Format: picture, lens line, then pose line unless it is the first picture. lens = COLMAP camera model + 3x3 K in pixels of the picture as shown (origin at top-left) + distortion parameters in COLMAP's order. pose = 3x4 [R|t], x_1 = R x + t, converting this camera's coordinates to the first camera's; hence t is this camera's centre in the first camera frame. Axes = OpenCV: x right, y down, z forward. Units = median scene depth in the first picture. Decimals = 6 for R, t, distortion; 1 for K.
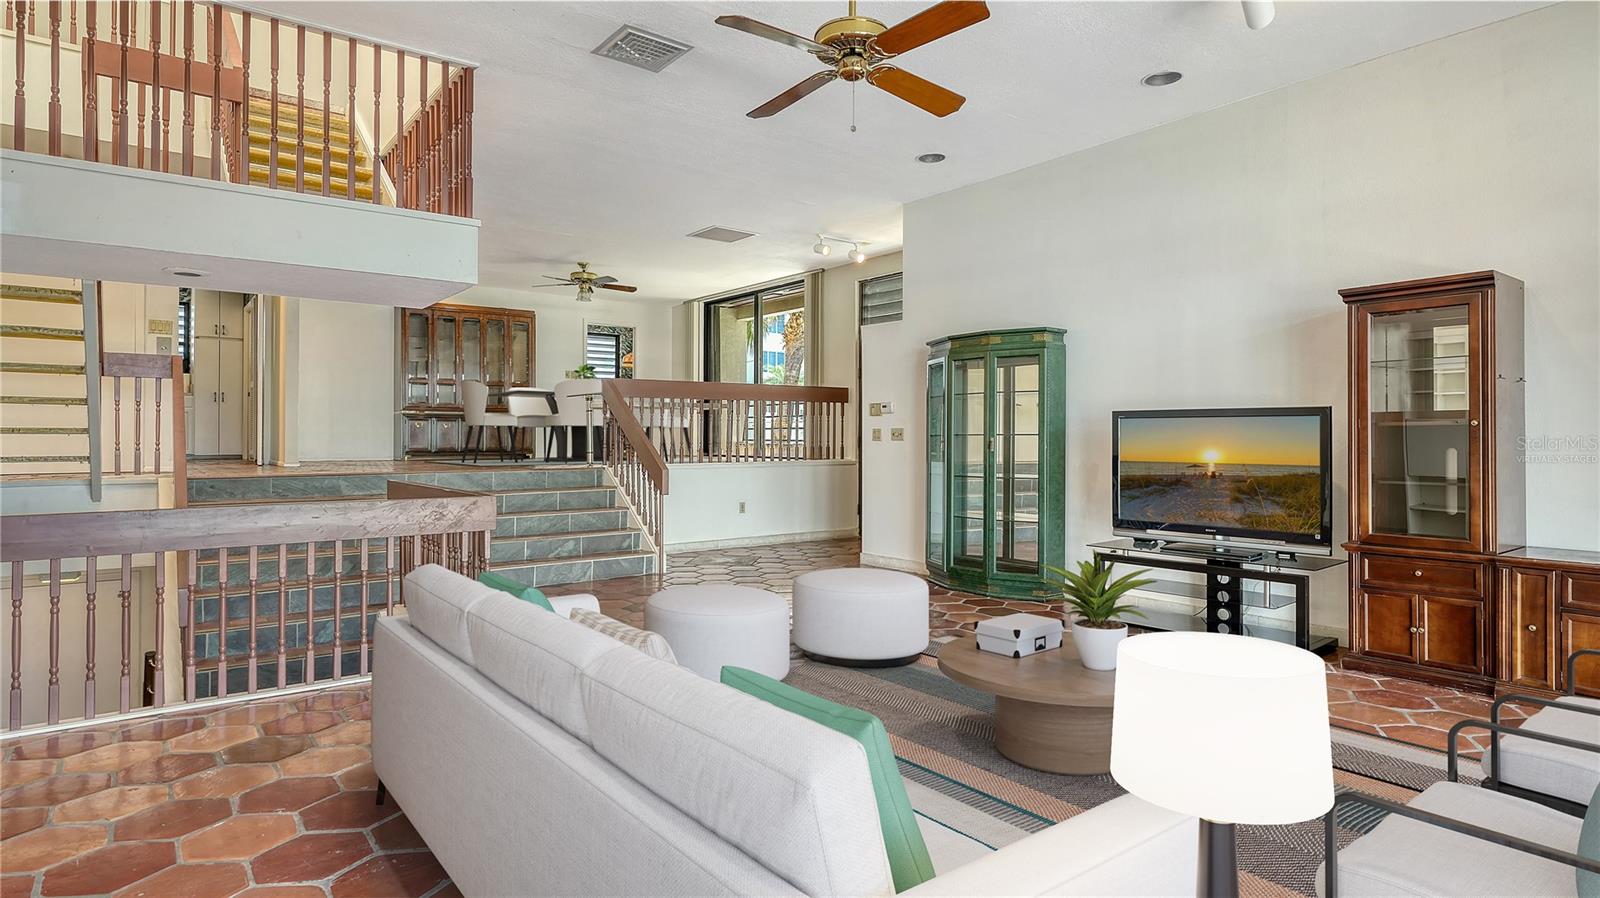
lens RADIAL K [[859.4, 0, 808.3], [0, 859.4, 432.4], [0, 0, 1]] dist [0.004126, 0.000971]
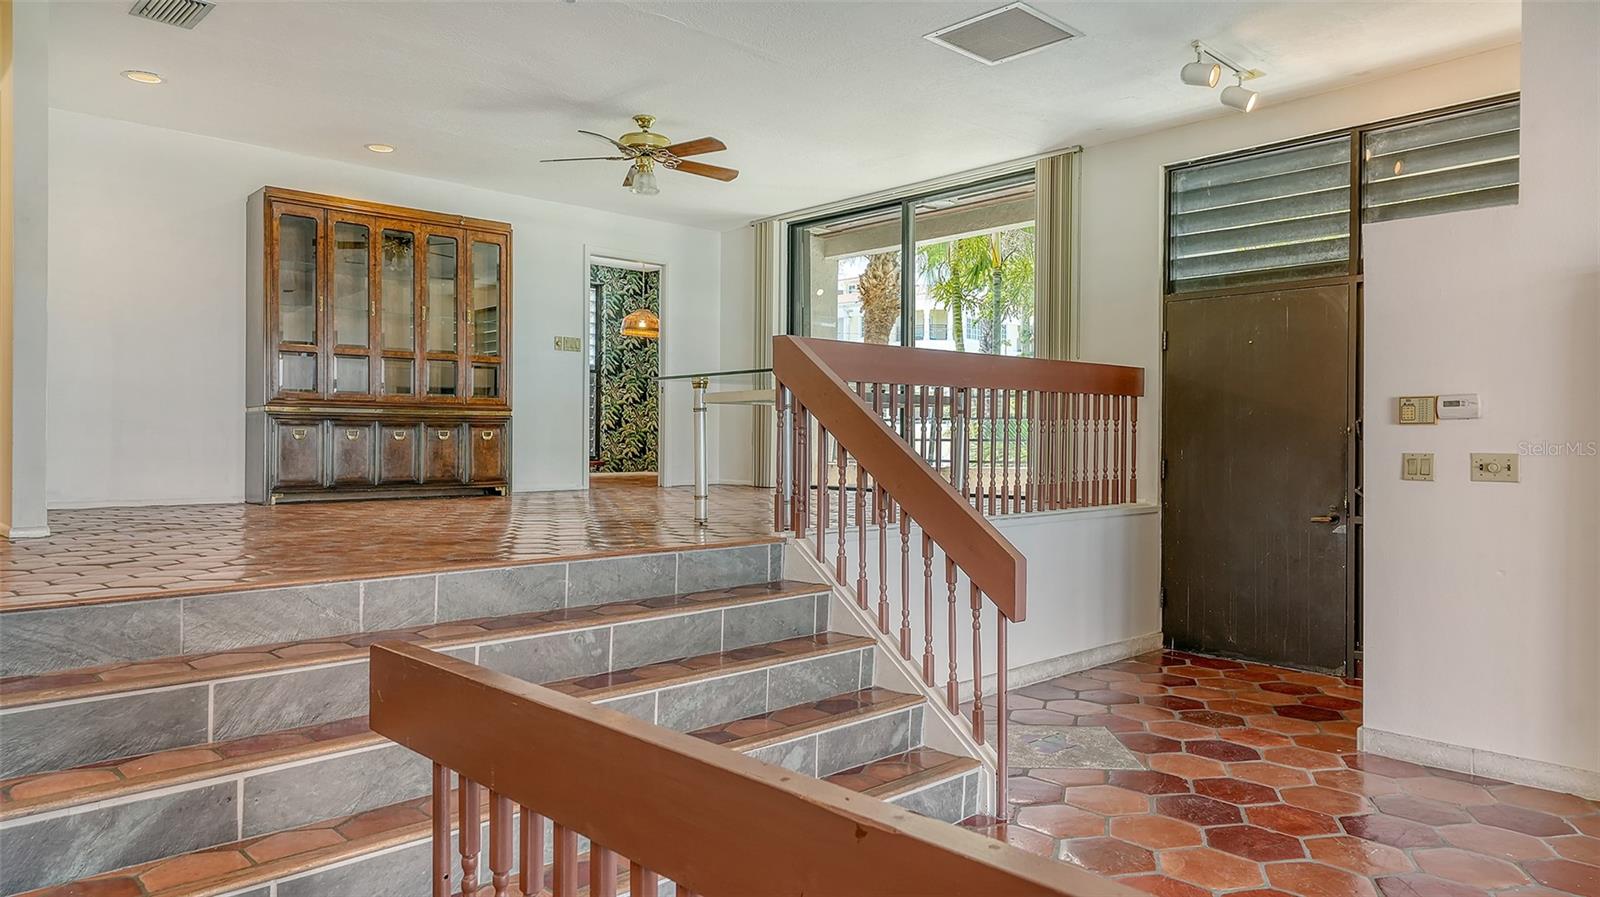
lens RADIAL K [[1026.0, 0, 791.1], [0, 1026.0, 446.6], [0, 0, 1]] dist [0.007858, 0.001023]
pose [[0.996381, 0.001515, 0.084985, -0.213448], [-0.002633, 0.999911, 0.013044, -0.010246], [-0.084958, -0.013220, 0.996297, 0.366168]]
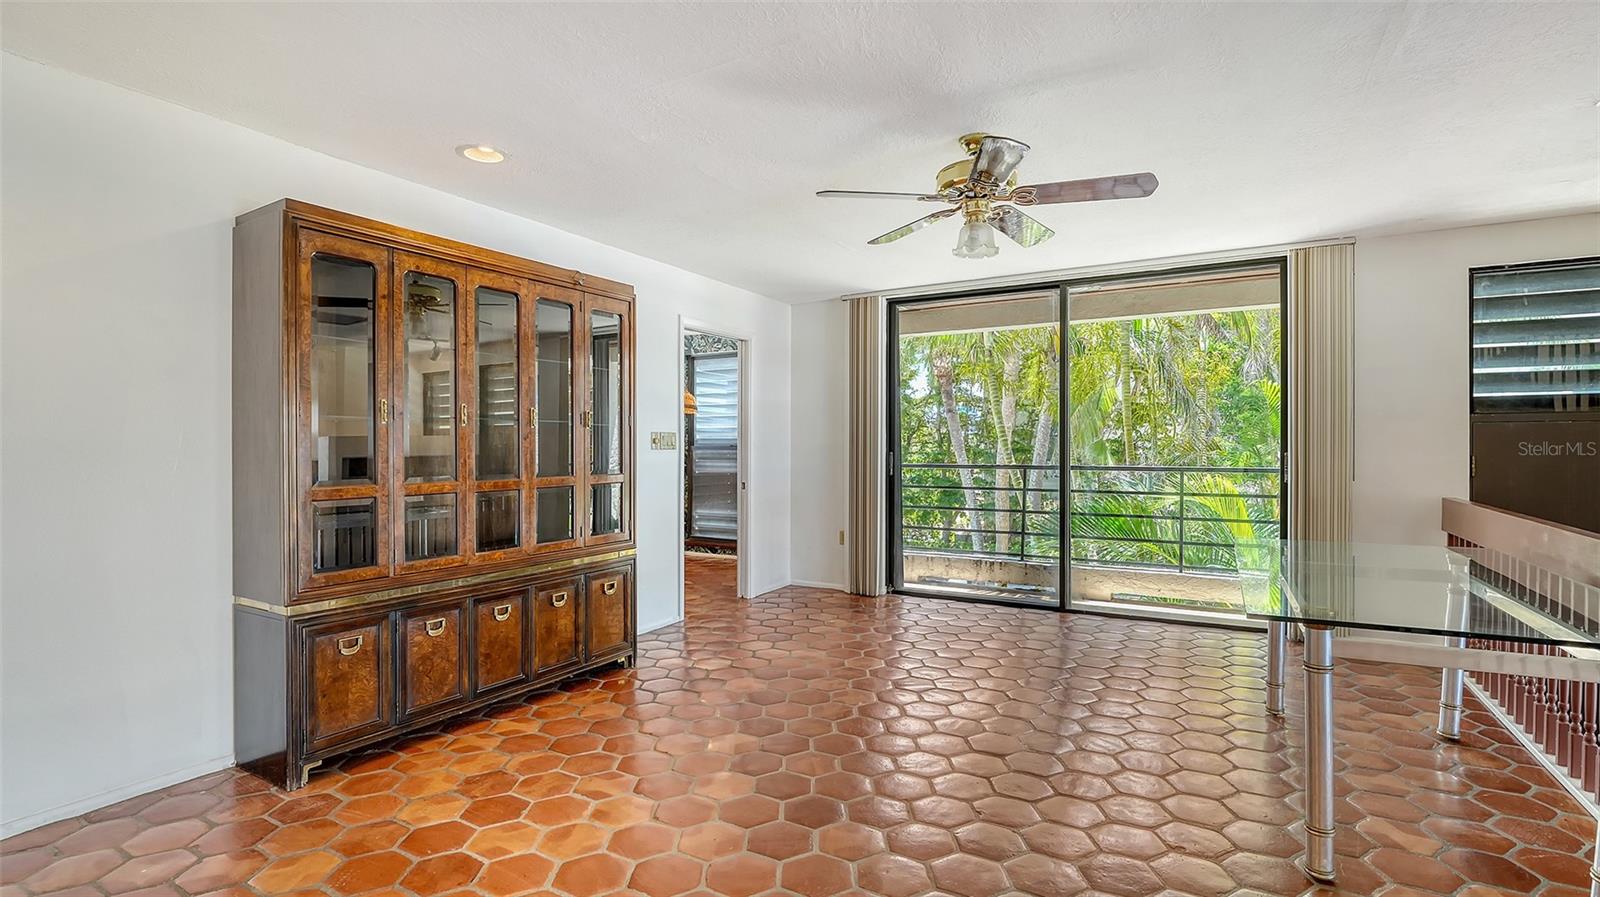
lens RADIAL K [[751.7, 0, 793.5], [0, 751.7, 453.9], [0, 0, 1]] dist [-0.012652, -0.000421]
pose [[0.935862, -0.002499, 0.352359, -0.402342], [-0.002133, 0.999916, 0.012755, -0.076529], [-0.352361, -0.012689, 0.935778, 0.715180]]
